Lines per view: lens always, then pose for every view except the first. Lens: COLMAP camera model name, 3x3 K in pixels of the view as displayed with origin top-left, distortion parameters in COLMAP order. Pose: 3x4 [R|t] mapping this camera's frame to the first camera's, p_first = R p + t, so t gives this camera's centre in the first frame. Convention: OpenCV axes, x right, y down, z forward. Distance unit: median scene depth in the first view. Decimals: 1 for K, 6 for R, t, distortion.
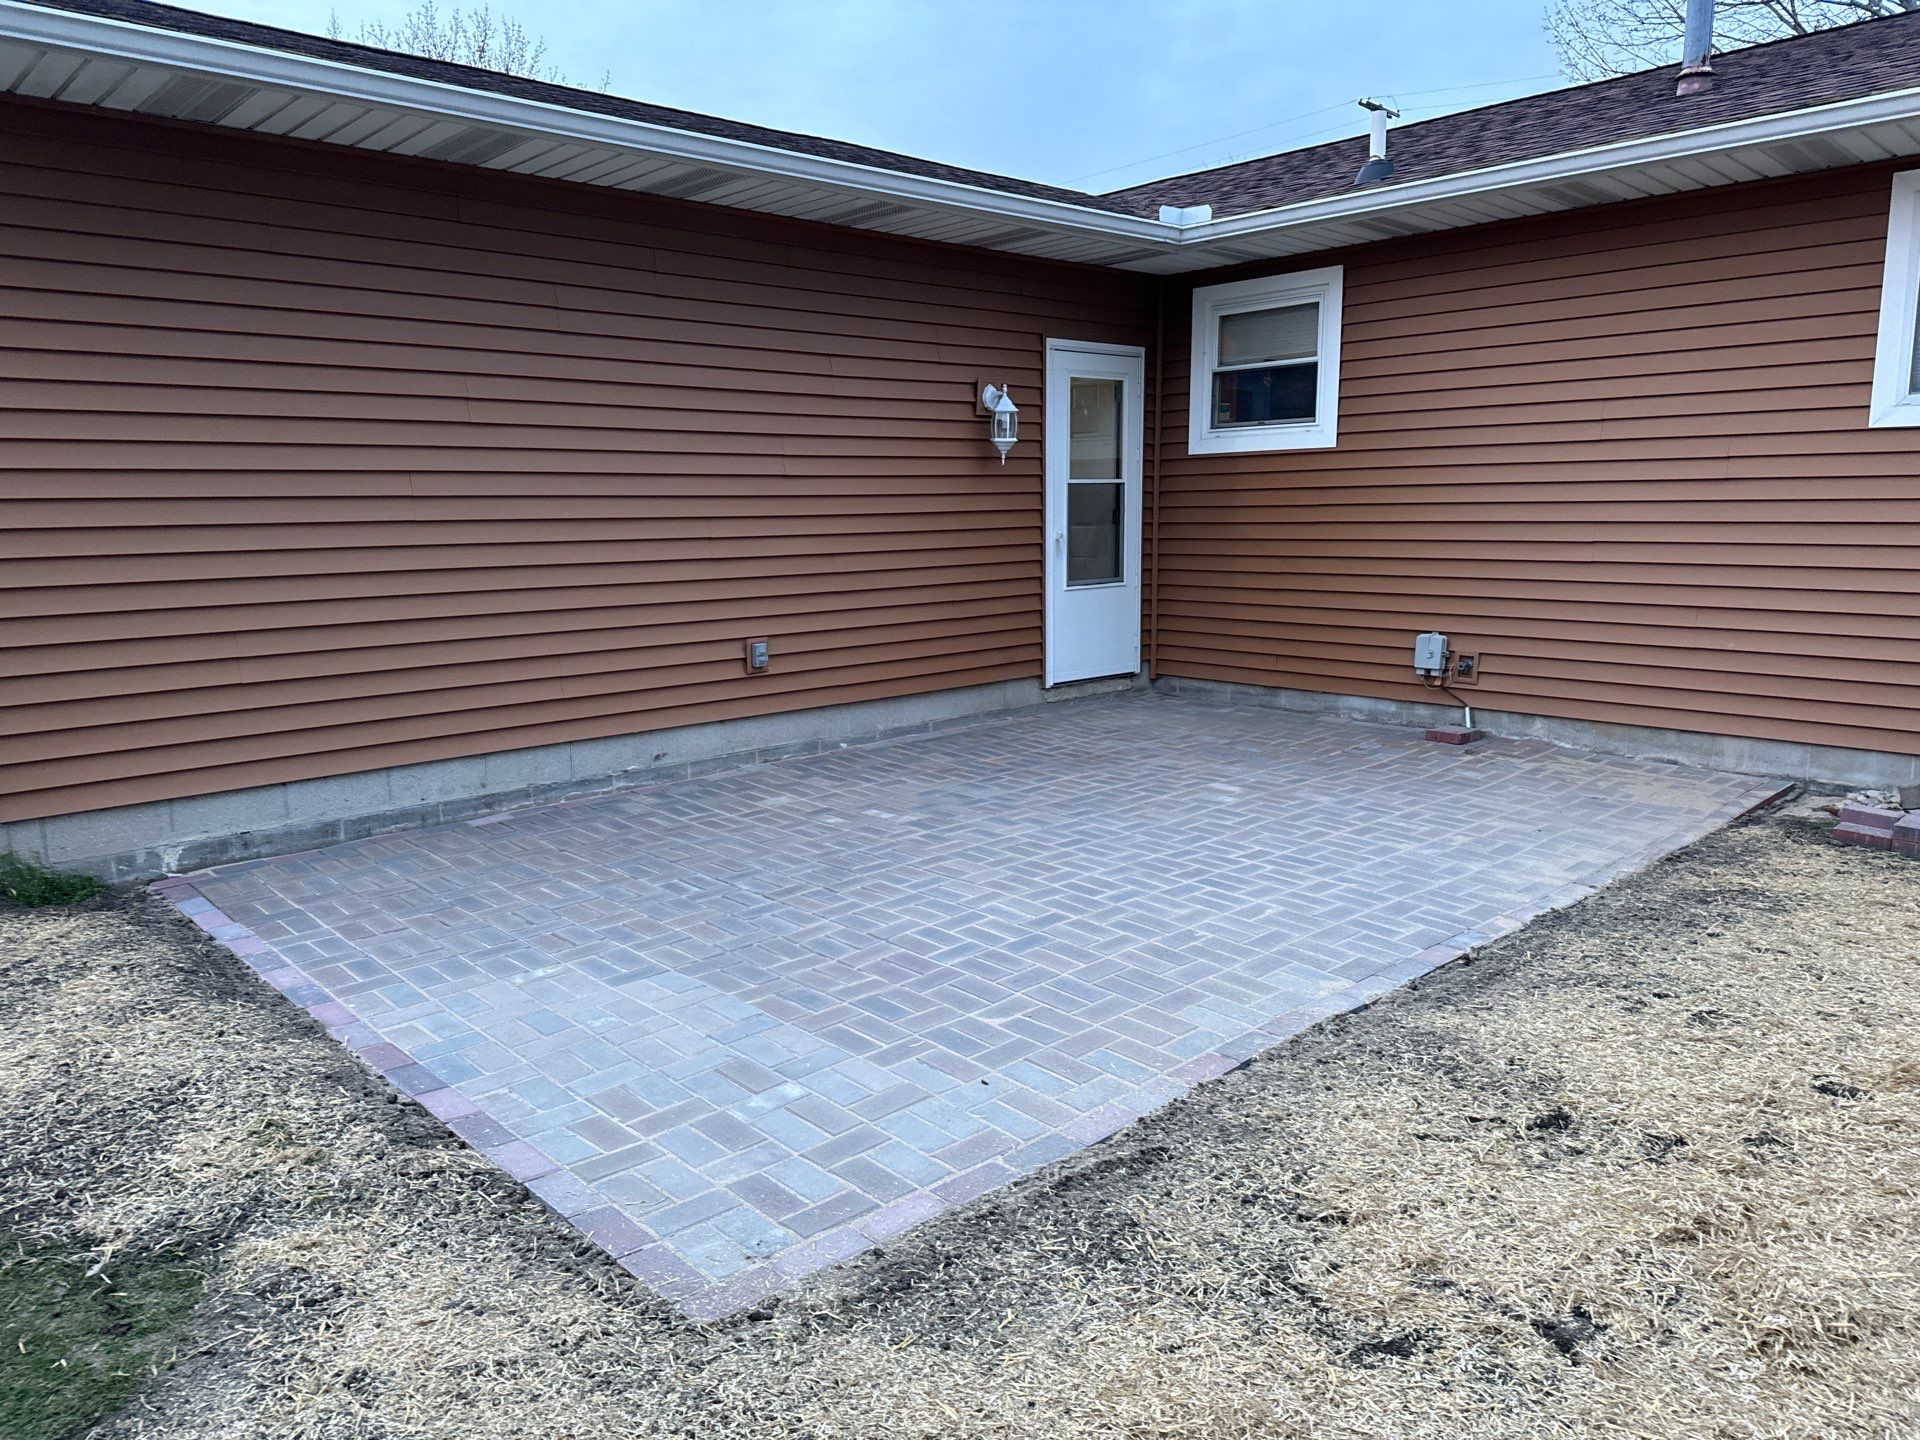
lens RADIAL K [[1360.1, 0, 951.9], [0, 1360.1, 719.6], [0, 0, 1]] dist [0.094963, -0.092507]
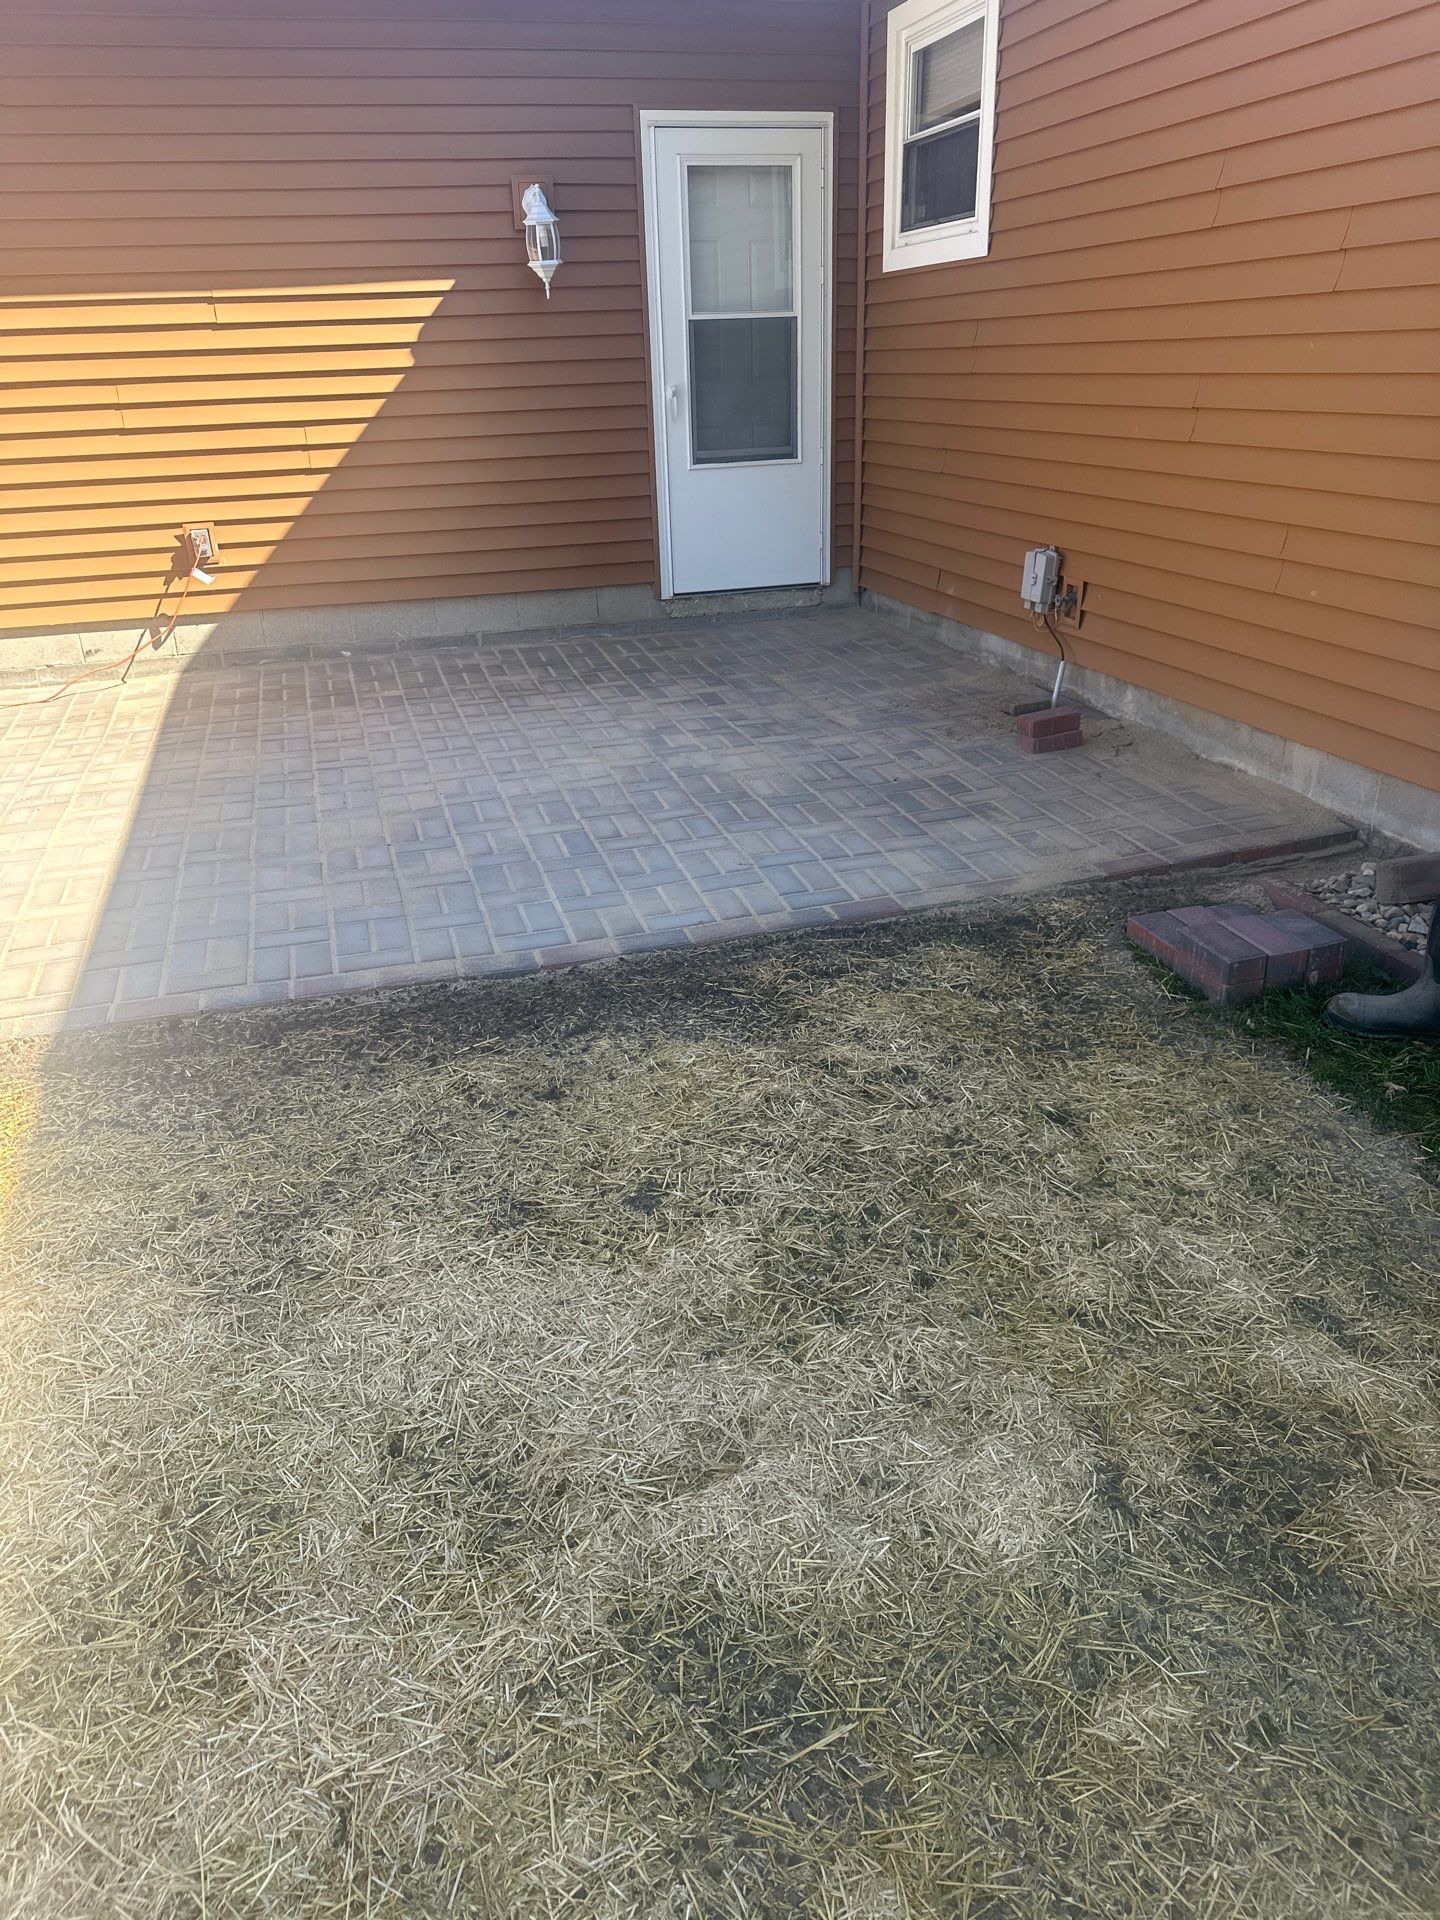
lens RADIAL K [[1354.0, 0, 723.3], [0, 1354.0, 962.7], [0, 0, 1]] dist [0.070424, -0.081653]
pose [[0.890890, 0.168489, -0.421814, 0.519930], [-0.052717, 0.960735, 0.272415, -0.040425], [0.451150, -0.220455, 0.864791, 0.280656]]
